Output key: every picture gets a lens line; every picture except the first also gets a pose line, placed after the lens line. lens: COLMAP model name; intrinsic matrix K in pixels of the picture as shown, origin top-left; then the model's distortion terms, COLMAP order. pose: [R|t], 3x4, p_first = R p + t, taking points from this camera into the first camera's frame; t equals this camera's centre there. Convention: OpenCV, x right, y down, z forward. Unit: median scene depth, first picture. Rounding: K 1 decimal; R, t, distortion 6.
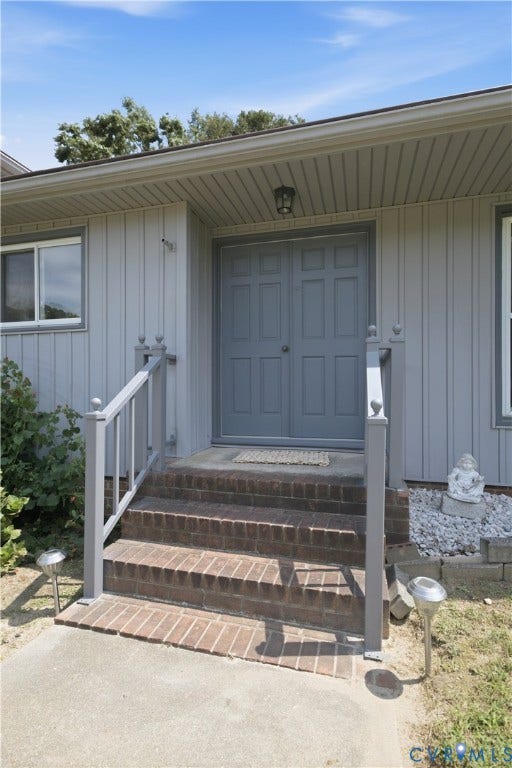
lens RADIAL K [[379.5, 0, 256.8], [0, 379.5, 387.2], [0, 0, 1]] dist [-0.021068, -0.004940]
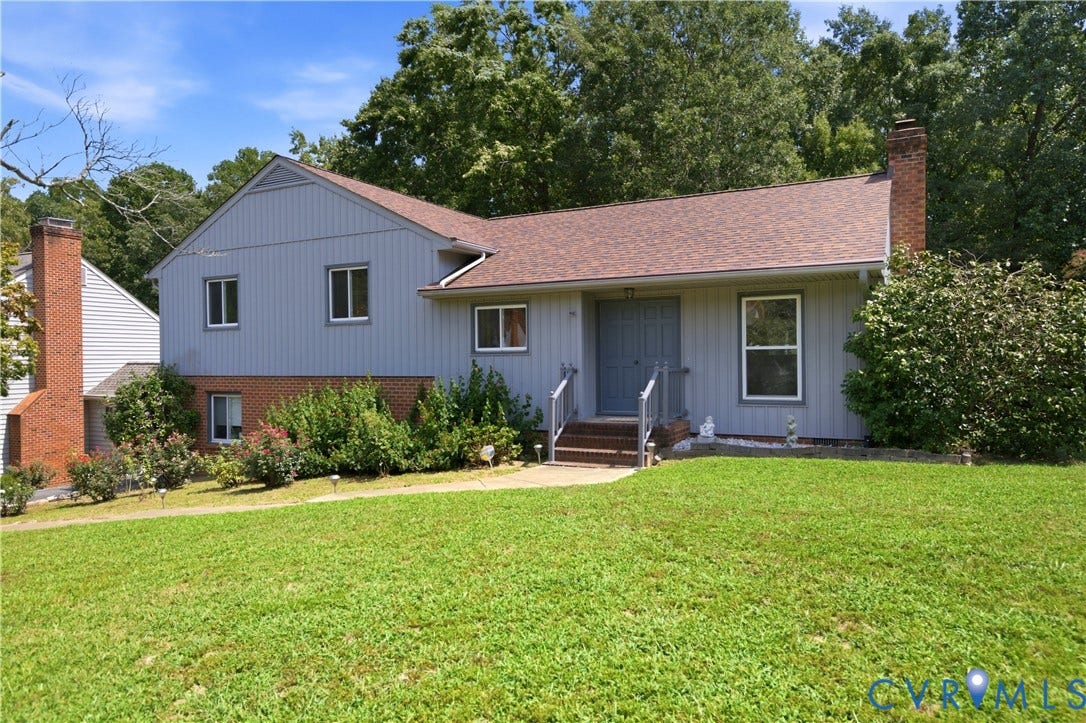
lens RADIAL K [[733.4, 0, 541.6], [0, 733.4, 364.1], [0, 0, 1]] dist [0.012894, 0.000469]
pose [[0.975514, -0.007464, -0.219811, 0.434807], [0.009282, 0.999931, 0.007239, -0.131668], [0.219742, -0.009102, 0.975516, -2.692285]]
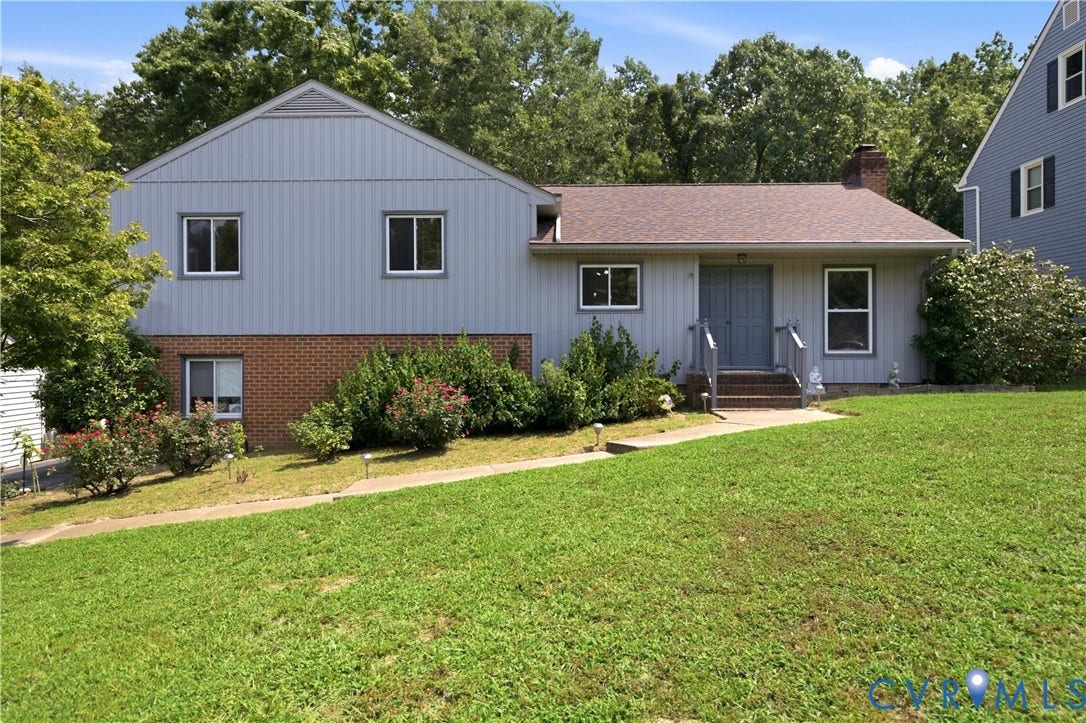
lens RADIAL K [[671.3, 0, 539.7], [0, 671.3, 358.2], [0, 0, 1]] dist [-0.003816, -0.005586]
pose [[0.966748, -0.002546, 0.255720, -1.946774], [0.001993, 0.999995, 0.002420, 0.083827], [-0.255725, -0.001830, 0.966748, -2.359134]]
